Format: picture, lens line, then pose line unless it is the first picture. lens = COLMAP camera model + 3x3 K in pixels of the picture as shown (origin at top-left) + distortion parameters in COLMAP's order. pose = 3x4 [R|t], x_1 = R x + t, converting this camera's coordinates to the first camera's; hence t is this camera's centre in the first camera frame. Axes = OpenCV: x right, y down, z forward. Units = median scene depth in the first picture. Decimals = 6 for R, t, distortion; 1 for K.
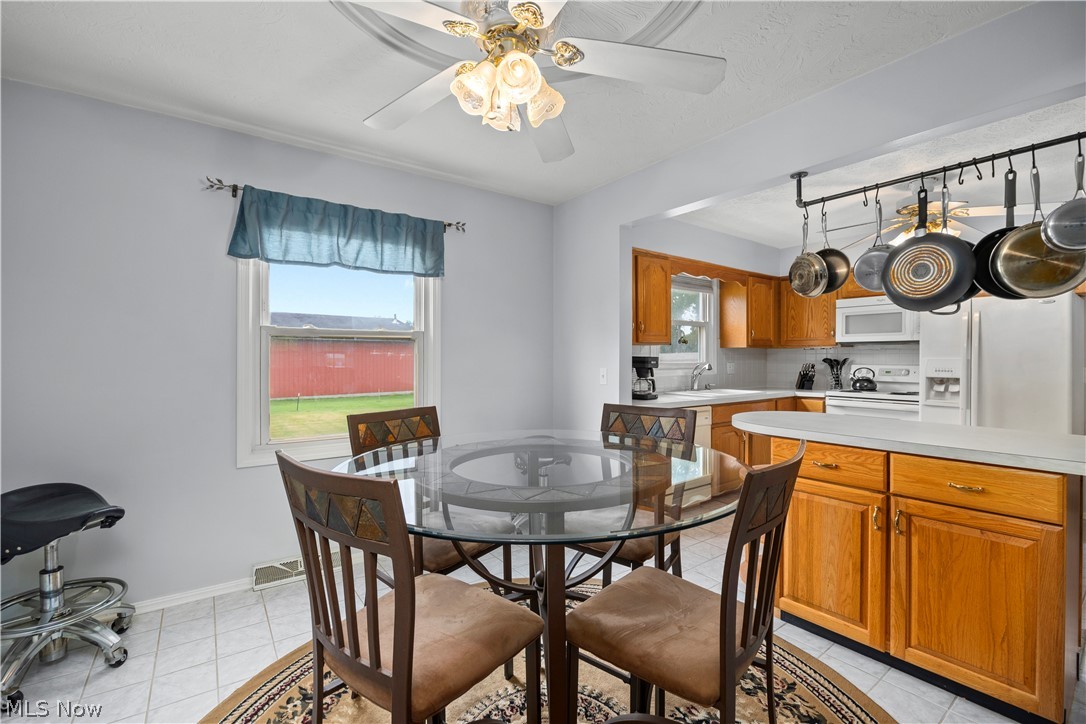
lens RADIAL K [[469.8, 0, 544.3], [0, 469.8, 364.1], [0, 0, 1]] dist [-0.010745, 0.000503]
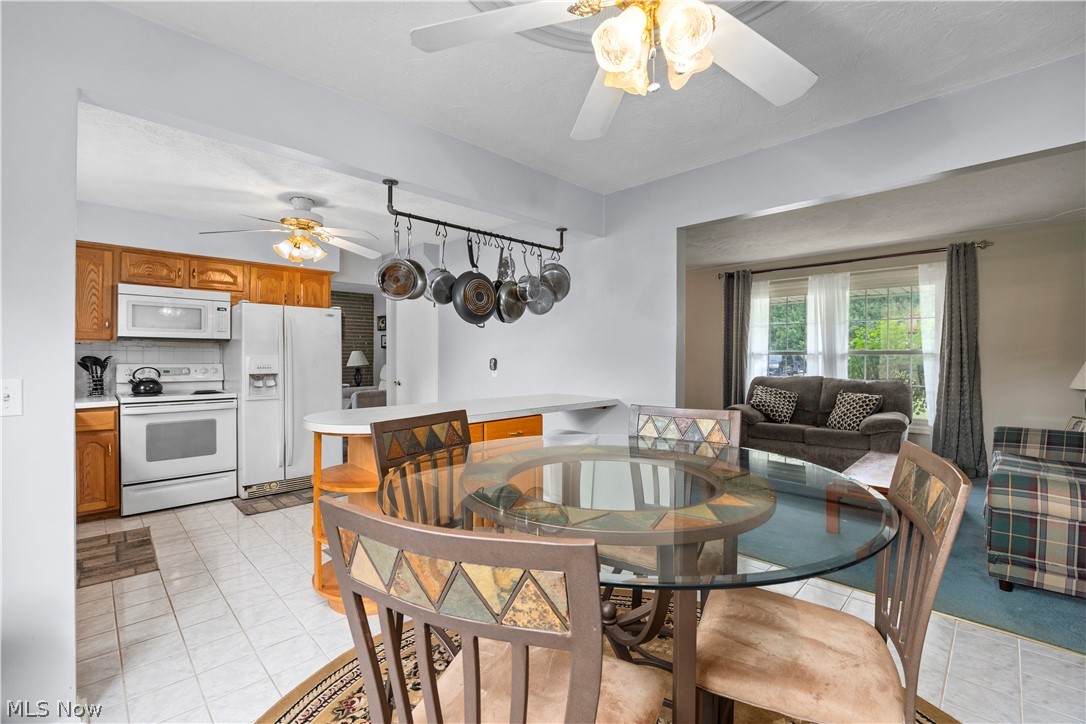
lens RADIAL K [[469.8, 0, 541.8], [0, 469.8, 361.7], [0, 0, 1]] dist [-0.010745, 0.000503]
pose [[-0.138261, -0.009689, 0.990348, -0.273437], [0.011005, 0.999875, 0.011318, -0.004093], [-0.990335, 0.012464, -0.138137, 0.404838]]
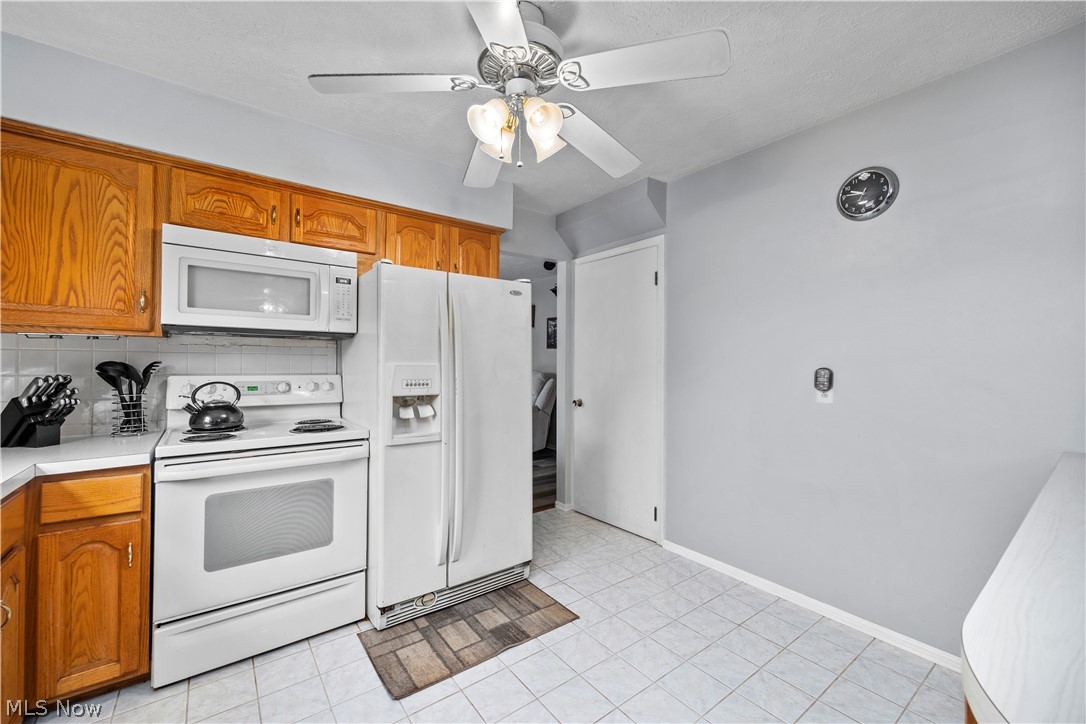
lens RADIAL K [[439.2, 0, 545.1], [0, 439.2, 362.2], [0, 0, 1]] dist [0.012606, -0.000128]
pose [[-0.008629, 0.002601, 0.999959, 0.230284], [0.007108, 0.999972, -0.002540, -0.009106], [-0.999938, 0.007086, -0.008647, 0.678956]]
